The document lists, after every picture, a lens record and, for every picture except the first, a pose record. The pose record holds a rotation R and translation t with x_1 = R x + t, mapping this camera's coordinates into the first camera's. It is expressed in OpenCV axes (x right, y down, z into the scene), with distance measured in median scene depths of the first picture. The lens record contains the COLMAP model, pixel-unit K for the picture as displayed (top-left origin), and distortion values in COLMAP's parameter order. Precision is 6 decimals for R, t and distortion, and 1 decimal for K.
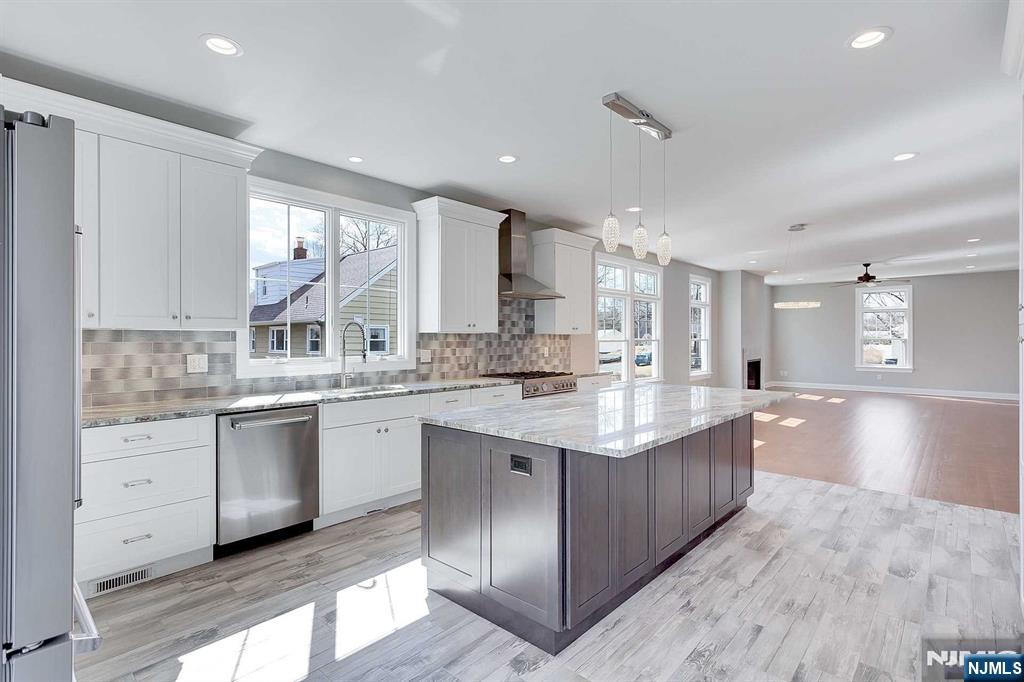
lens RADIAL K [[496.7, 0, 510.8], [0, 496.7, 338.9], [0, 0, 1]] dist [0.001851, 0.000703]
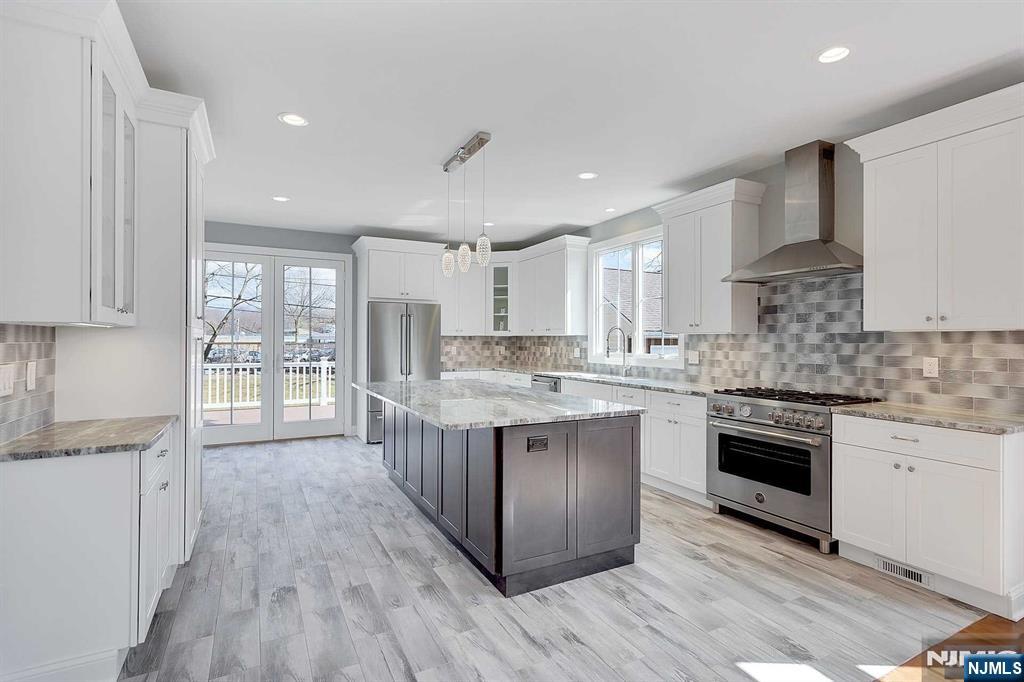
lens RADIAL K [[495.5, 0, 511.1], [0, 495.5, 336.2], [0, 0, 1]] dist [0.000626, 0.000249]
pose [[-0.349459, -0.007663, -0.936920, 1.097485], [-0.003476, 0.999970, -0.006883, 0.000095], [0.936945, 0.000852, -0.349475, 1.253573]]
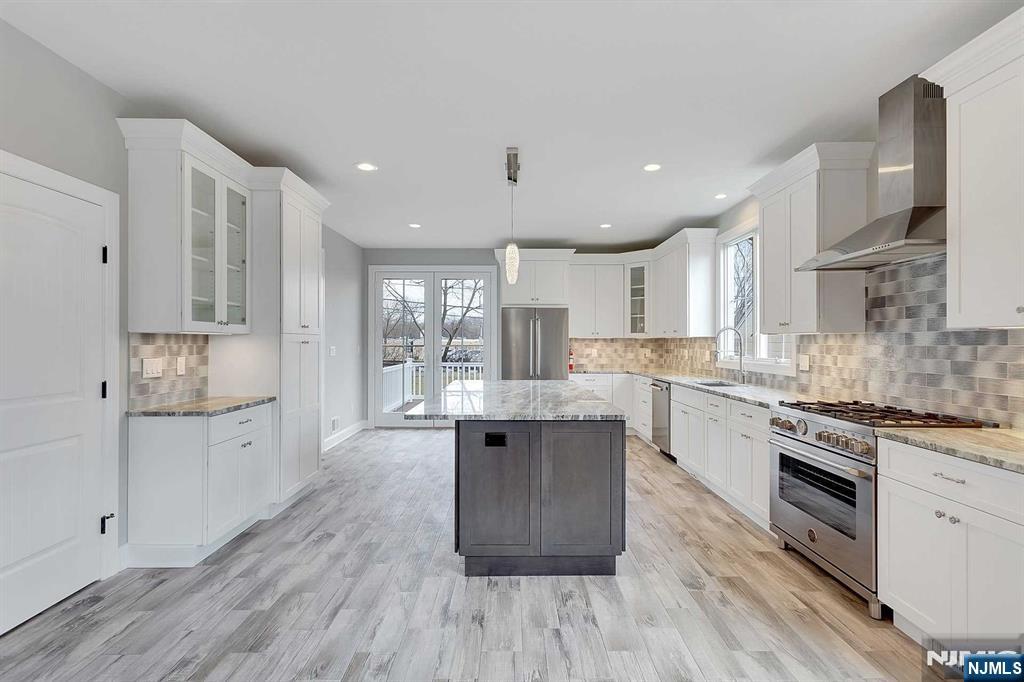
lens RADIAL K [[496.7, 0, 510.8], [0, 496.7, 338.9], [0, 0, 1]] dist [0.001851, 0.000703]
pose [[-0.741146, -0.004097, -0.671332, 0.921923], [-0.000384, 0.999984, -0.005679, -0.000096], [0.671344, -0.003951, -0.741135, 1.601543]]
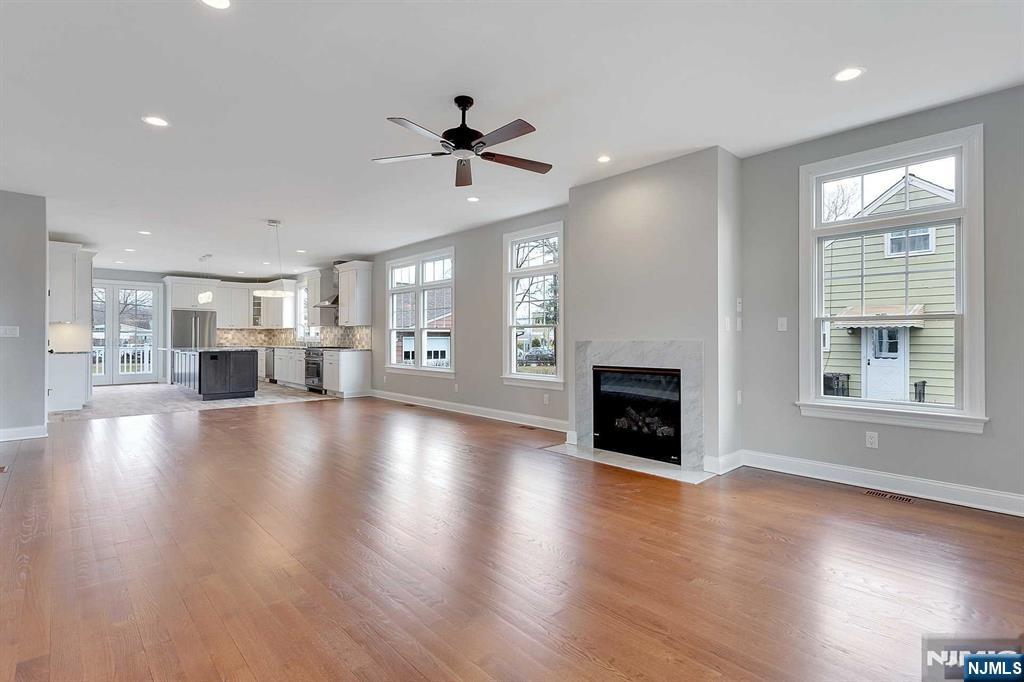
lens RADIAL K [[496.7, 0, 510.8], [0, 496.7, 338.9], [0, 0, 1]] dist [0.001851, 0.000703]
pose [[-0.093774, 0.003380, -0.995588, 2.636064], [-0.002367, 0.999991, 0.003618, 0.042539], [0.995591, 0.002696, -0.093765, 2.648770]]
